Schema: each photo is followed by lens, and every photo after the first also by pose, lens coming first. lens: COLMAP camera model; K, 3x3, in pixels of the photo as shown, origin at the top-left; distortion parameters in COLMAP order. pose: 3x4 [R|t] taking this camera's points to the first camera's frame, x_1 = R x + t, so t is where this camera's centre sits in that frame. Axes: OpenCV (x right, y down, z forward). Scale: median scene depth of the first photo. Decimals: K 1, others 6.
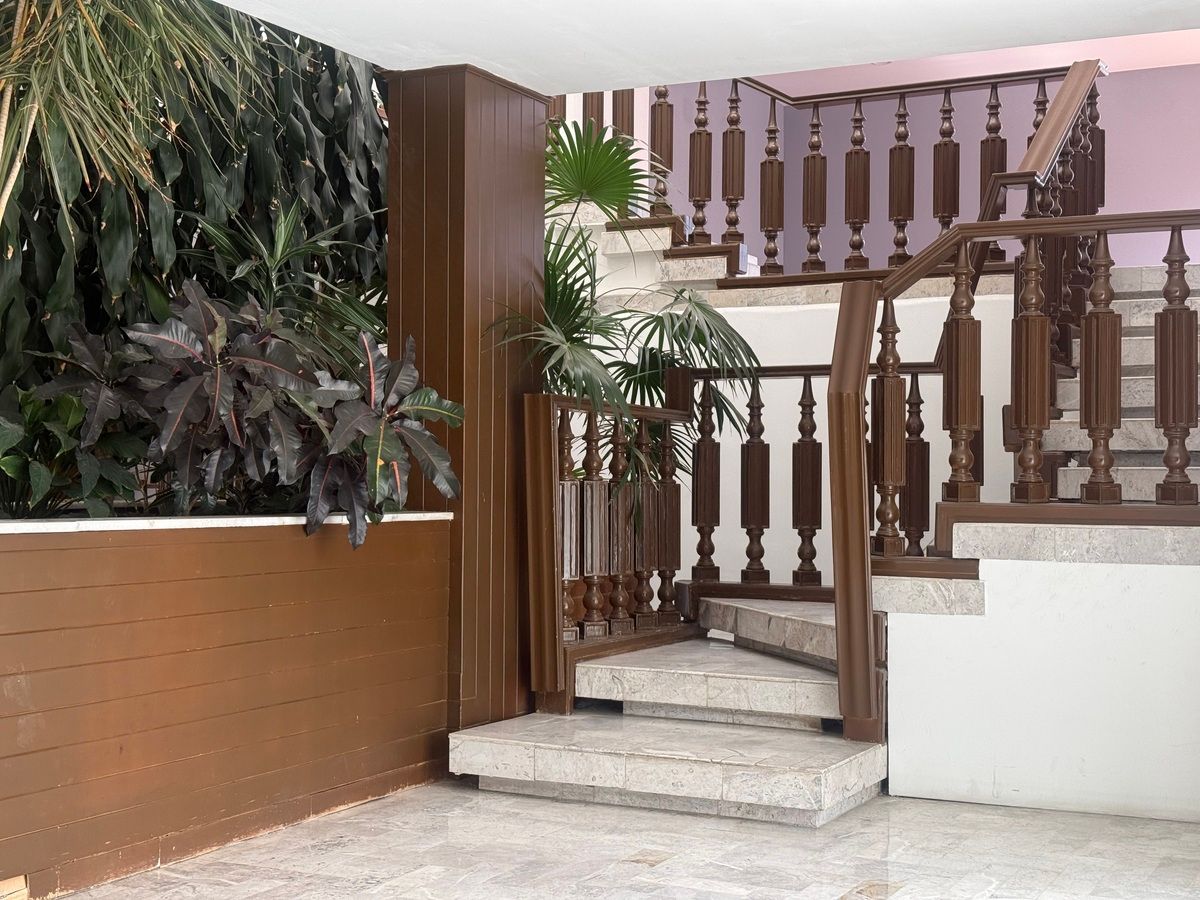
lens RADIAL K [[1613.0, 0, 600.0], [0, 1613.0, 450.0], [0, 0, 1]] dist [0.158229, -0.015087]
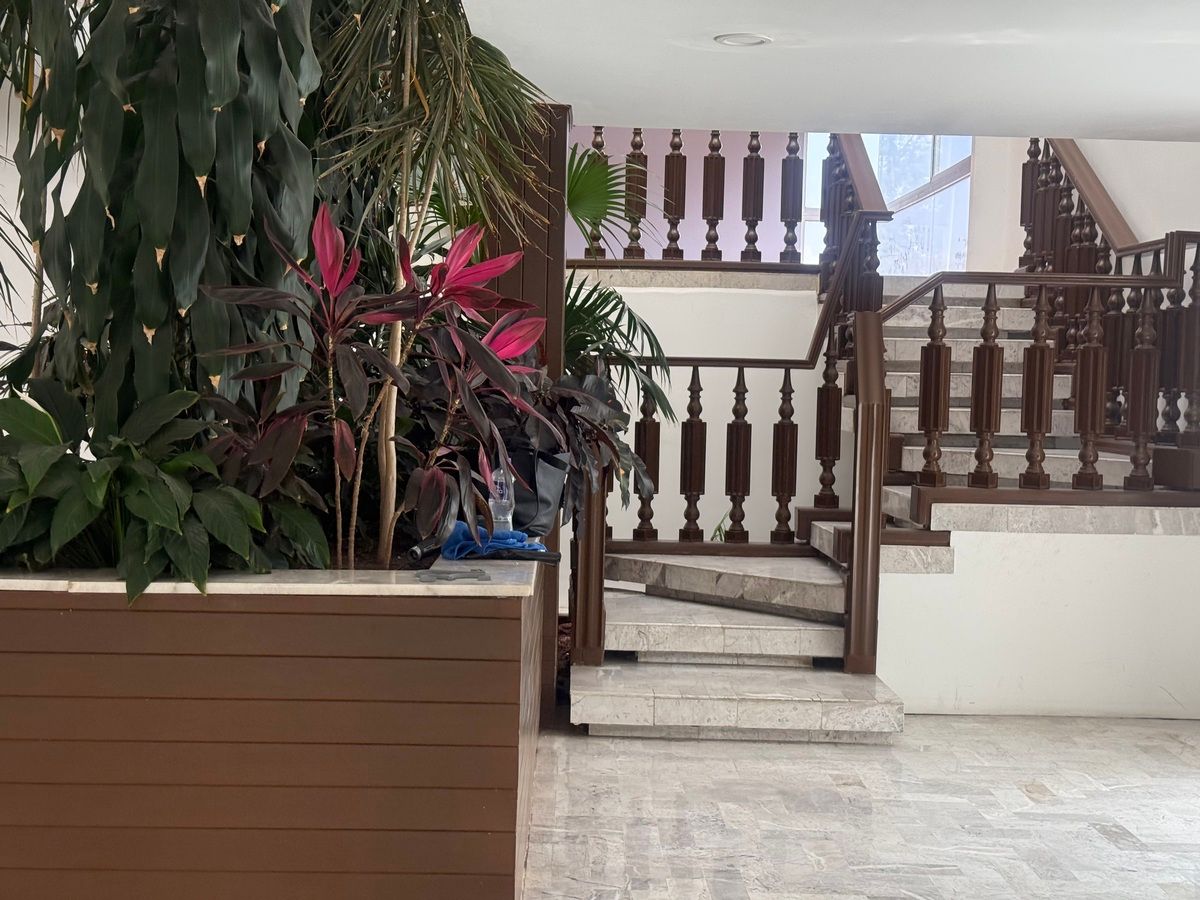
lens RADIAL K [[1613.0, 0, 600.0], [0, 1613.0, 450.0], [0, 0, 1]] dist [0.158229, -0.015087]
pose [[0.897069, -0.005496, 0.441857, -0.587851], [-0.023480, 0.997917, 0.060083, -0.068782], [-0.441267, -0.064273, 0.895071, -0.041460]]
